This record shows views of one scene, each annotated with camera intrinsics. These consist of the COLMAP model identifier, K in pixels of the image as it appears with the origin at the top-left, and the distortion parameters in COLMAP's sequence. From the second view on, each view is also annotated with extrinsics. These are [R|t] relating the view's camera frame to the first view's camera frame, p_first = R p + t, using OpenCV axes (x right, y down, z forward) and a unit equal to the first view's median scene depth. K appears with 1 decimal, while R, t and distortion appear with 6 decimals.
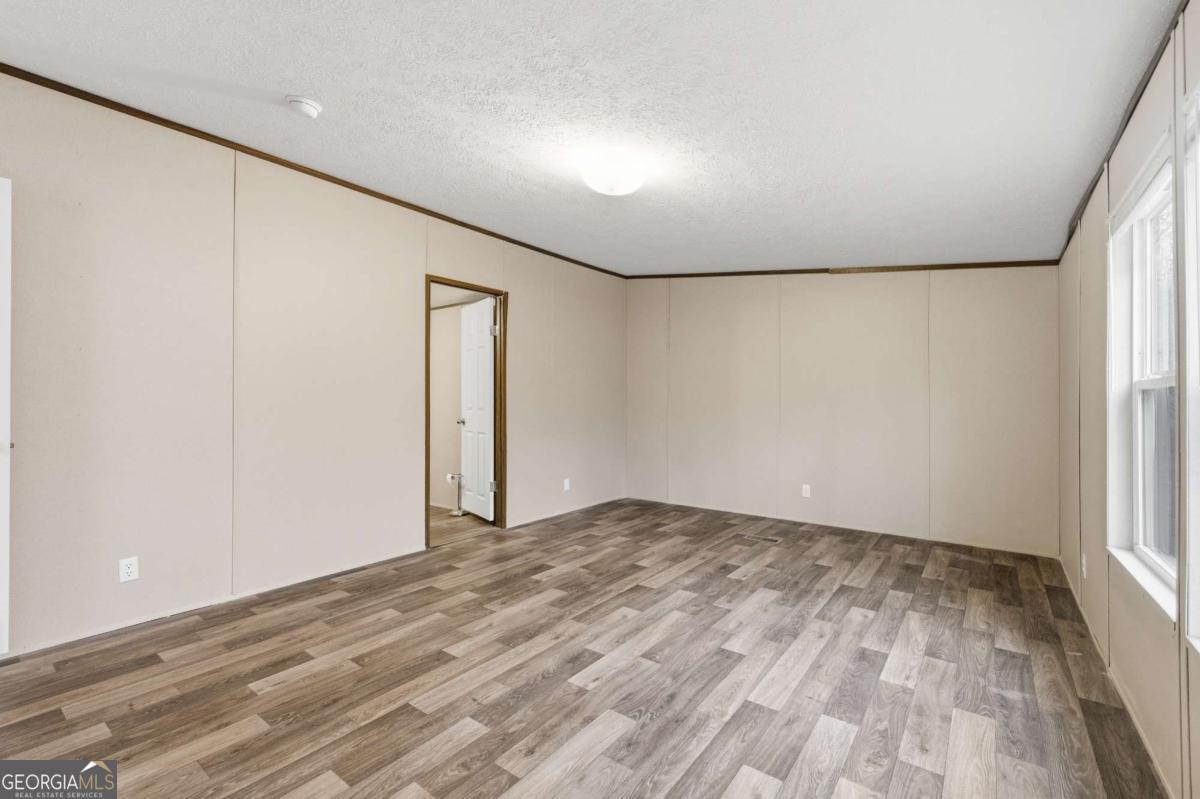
lens RADIAL K [[503.0, 0, 608.7], [0, 503.0, 404.8], [0, 0, 1]] dist [0.013537, -0.002193]
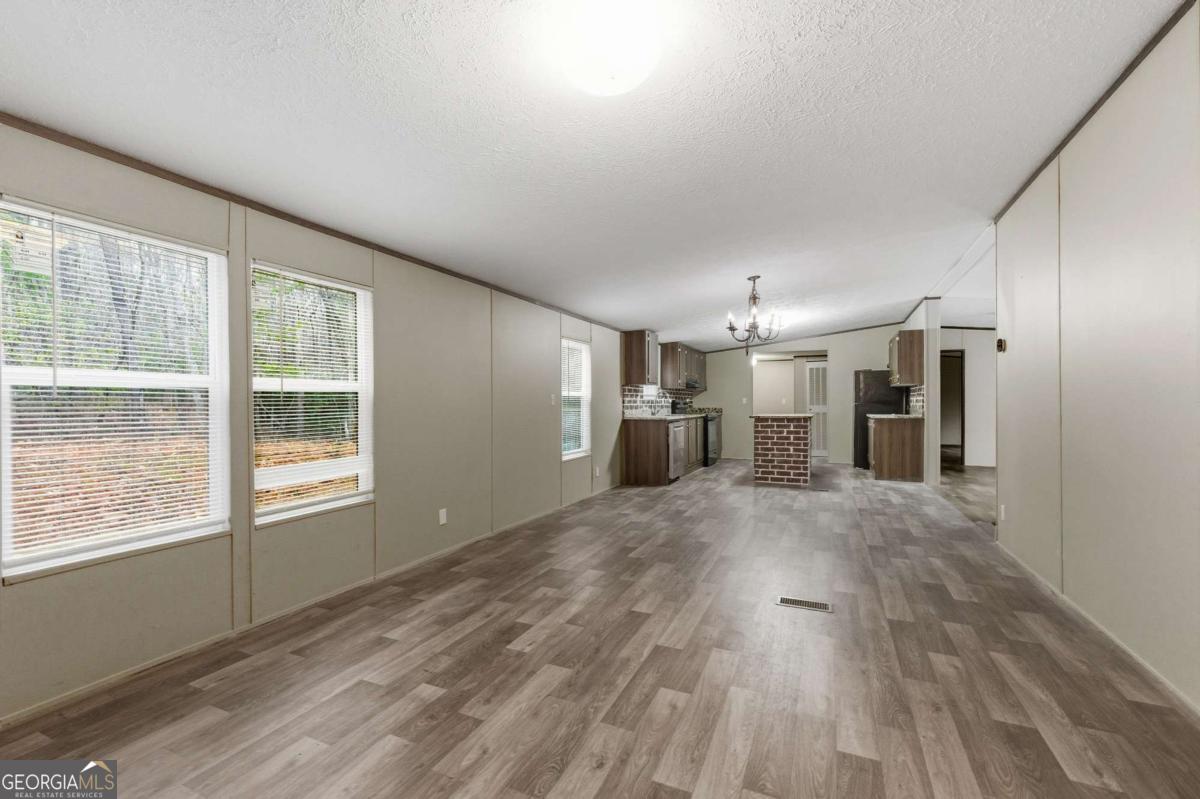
lens RADIAL K [[503.1, 0, 588.2], [0, 503.1, 408.3], [0, 0, 1]] dist [0.010345, -0.001322]
pose [[0.980339, -0.008638, 0.197131, -0.122626], [0.007995, 0.999960, 0.004058, -0.000377], [-0.197158, -0.002402, 0.980369, -0.164041]]
